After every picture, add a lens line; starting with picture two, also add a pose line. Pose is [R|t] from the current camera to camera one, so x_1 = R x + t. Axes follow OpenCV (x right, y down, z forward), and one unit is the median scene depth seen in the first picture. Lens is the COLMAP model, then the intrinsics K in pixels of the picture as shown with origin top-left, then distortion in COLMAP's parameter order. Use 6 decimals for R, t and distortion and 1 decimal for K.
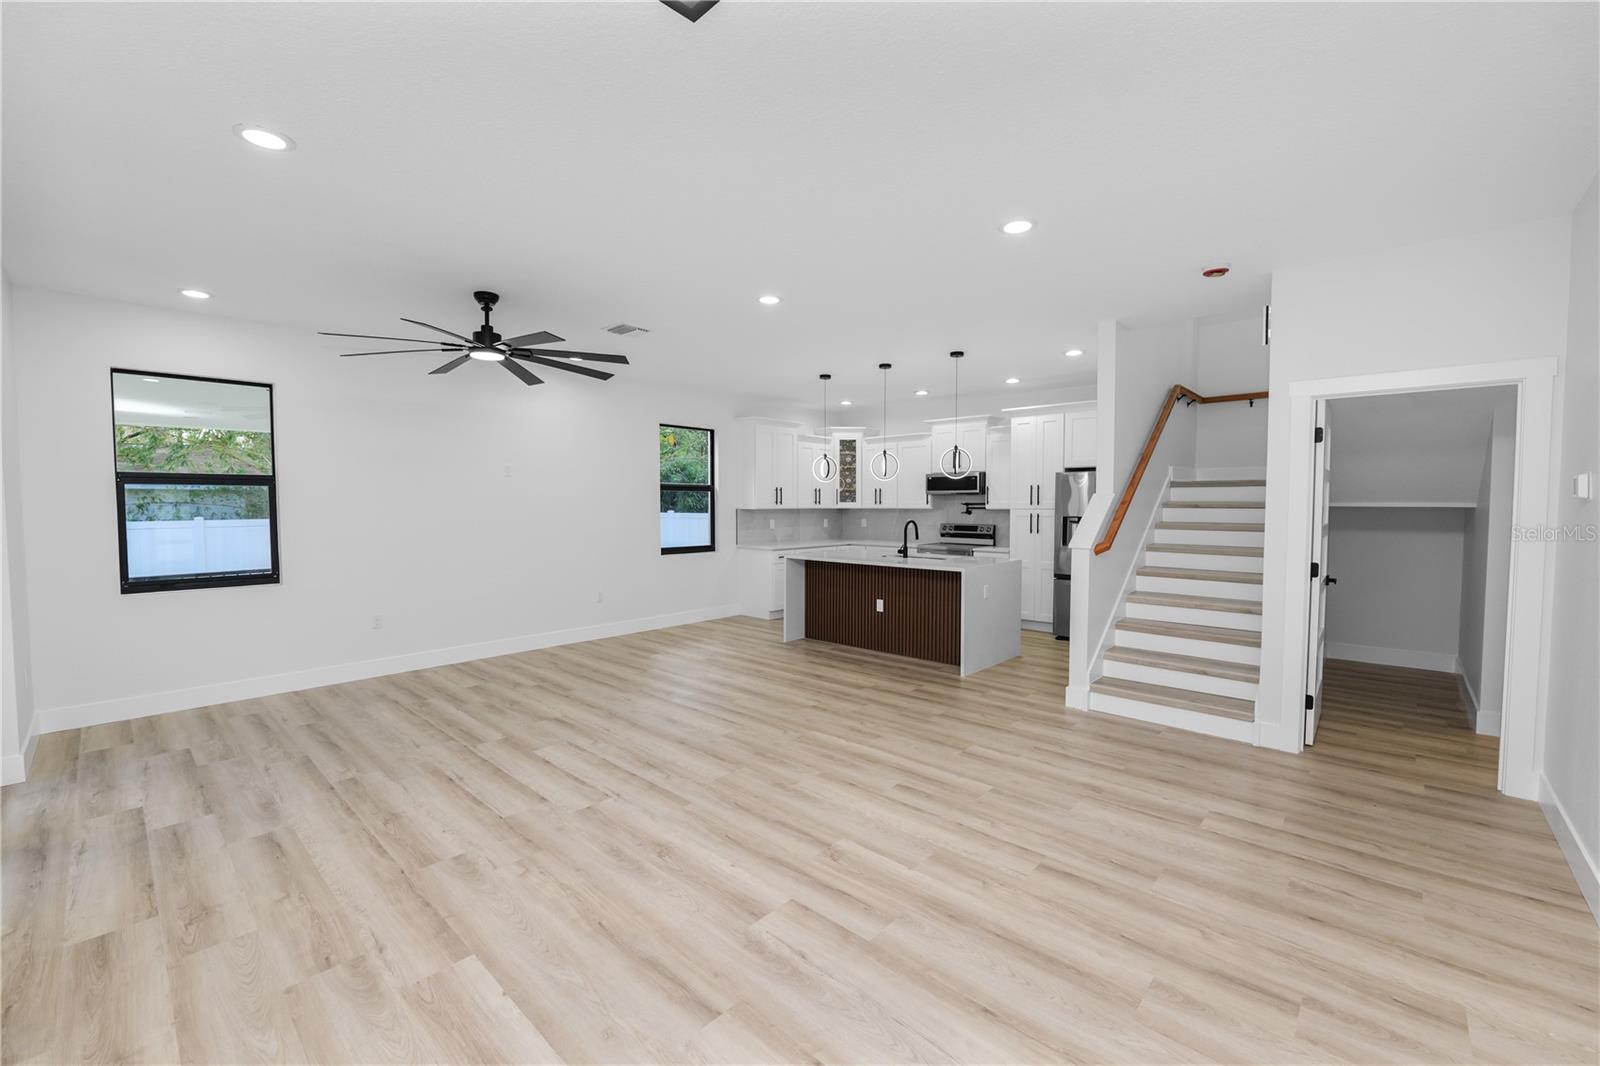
lens RADIAL K [[651.5, 0, 801.2], [0, 651.5, 533.1], [0, 0, 1]] dist [-0.013527, 0.001381]
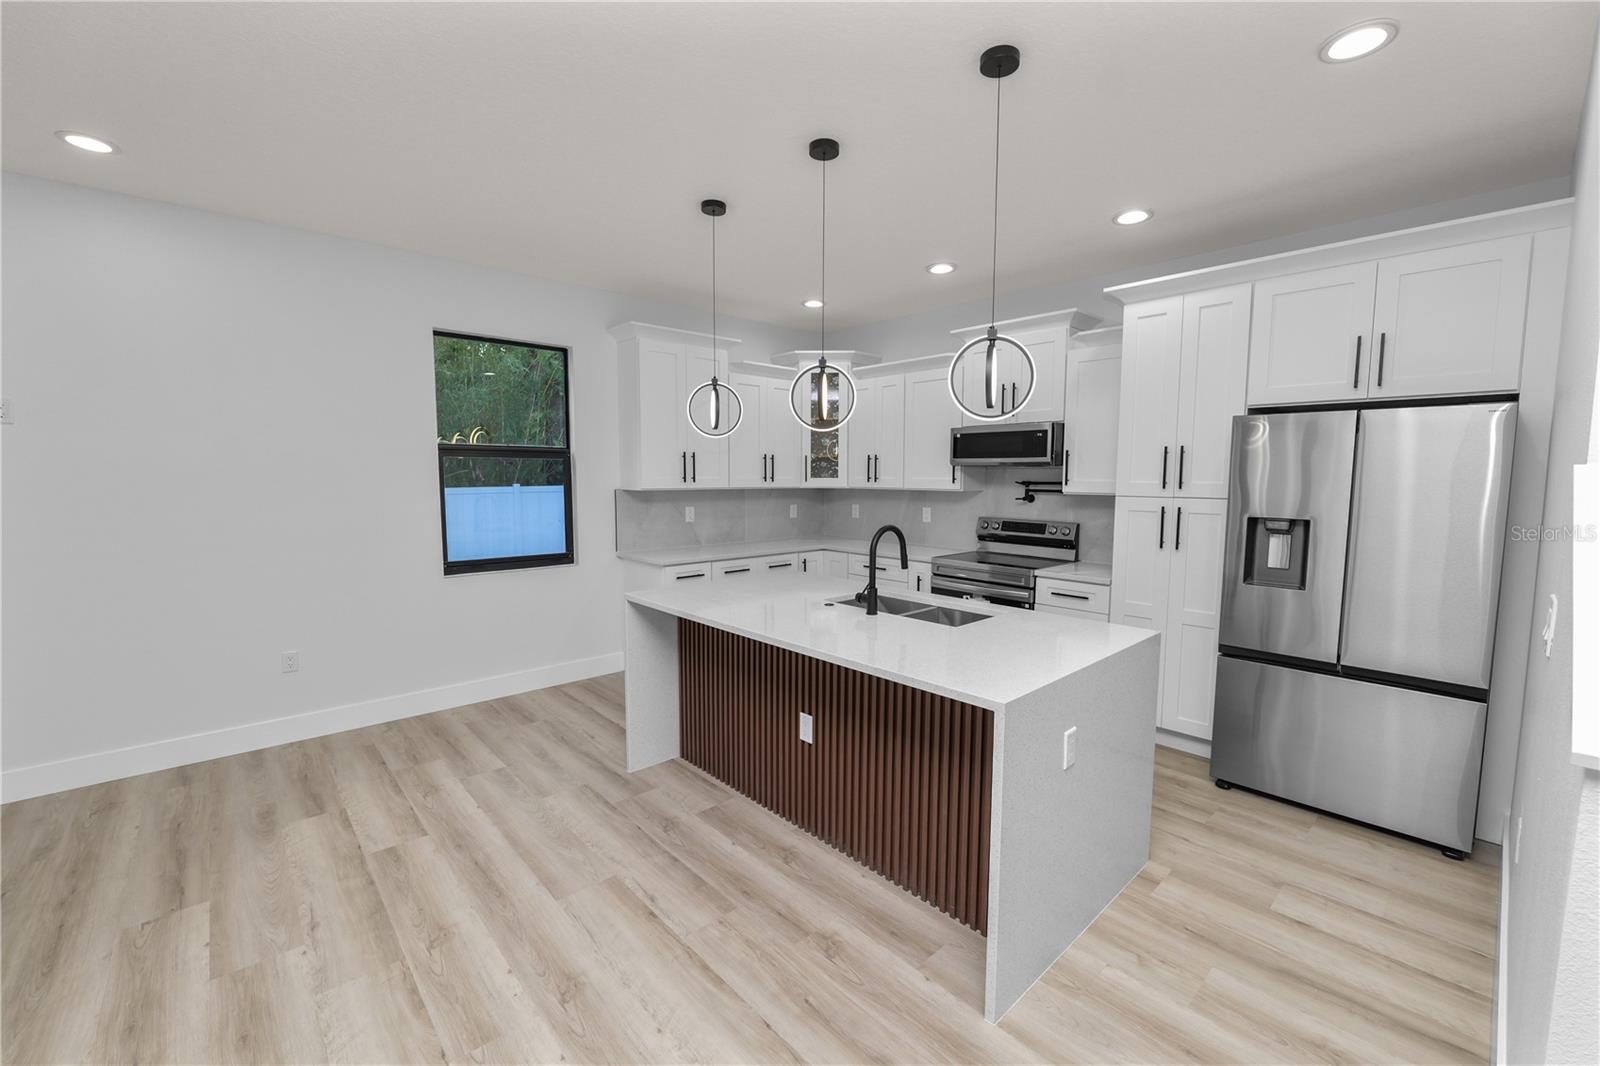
lens RADIAL K [[651.5, 0, 803.1], [0, 651.5, 533.3], [0, 0, 1]] dist [-0.013527, 0.001381]
pose [[0.996117, 0.012718, -0.087119, 0.138489], [-0.008682, 0.998878, 0.046553, -0.031700], [0.087613, -0.045616, 0.995110, 0.523476]]
